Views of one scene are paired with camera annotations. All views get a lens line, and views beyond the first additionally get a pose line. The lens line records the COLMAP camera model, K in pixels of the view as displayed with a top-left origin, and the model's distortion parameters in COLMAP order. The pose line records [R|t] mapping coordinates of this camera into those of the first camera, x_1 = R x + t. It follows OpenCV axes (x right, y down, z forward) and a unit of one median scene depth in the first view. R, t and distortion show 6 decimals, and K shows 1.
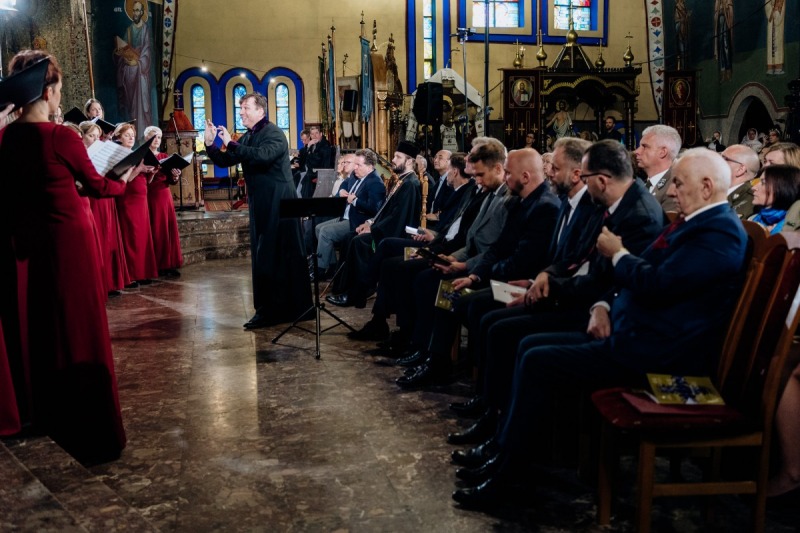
lens RADIAL K [[816.5, 0, 403.2], [0, 816.5, 263.3], [0, 0, 1]] dist [-0.006354, 0.000000]
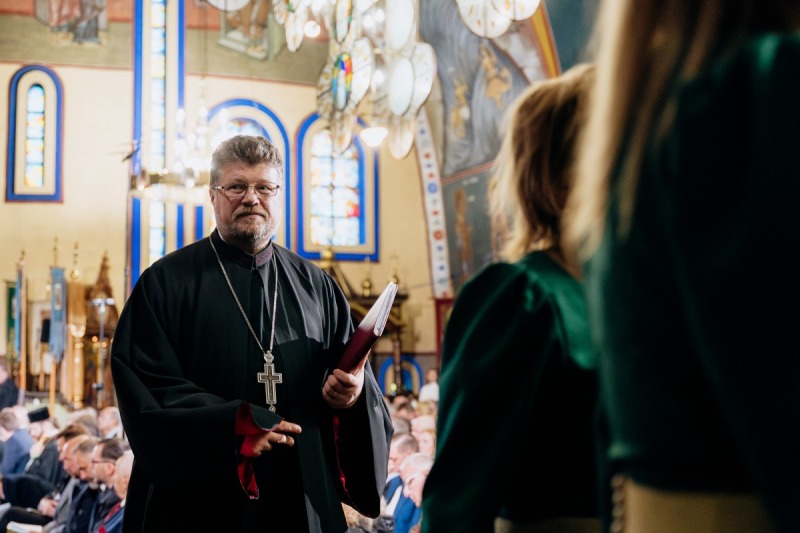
lens RADIAL K [[1221.6, 0, 338.2], [0, 1221.6, 255.1], [0, 0, 1]] dist [-0.004155, 0.000000]
pose [[0.994432, 0.017521, 0.103912, 0.093193], [0.005922, 0.975232, -0.221106, 0.000379], [-0.105212, 0.220490, 0.969698, -0.237727]]
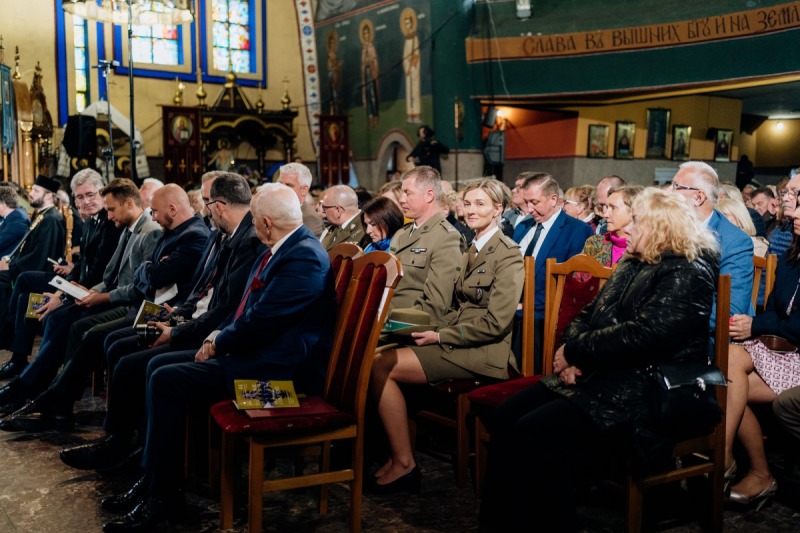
lens RADIAL K [[816.5, 0, 402.1], [0, 816.5, 265.4], [0, 0, 1]] dist [-0.006354, 0.000000]
pose [[0.924428, -0.020404, 0.380811, 0.010915], [0.037526, 0.998588, -0.037589, 0.004508], [-0.379506, 0.049038, 0.923889, -0.016948]]
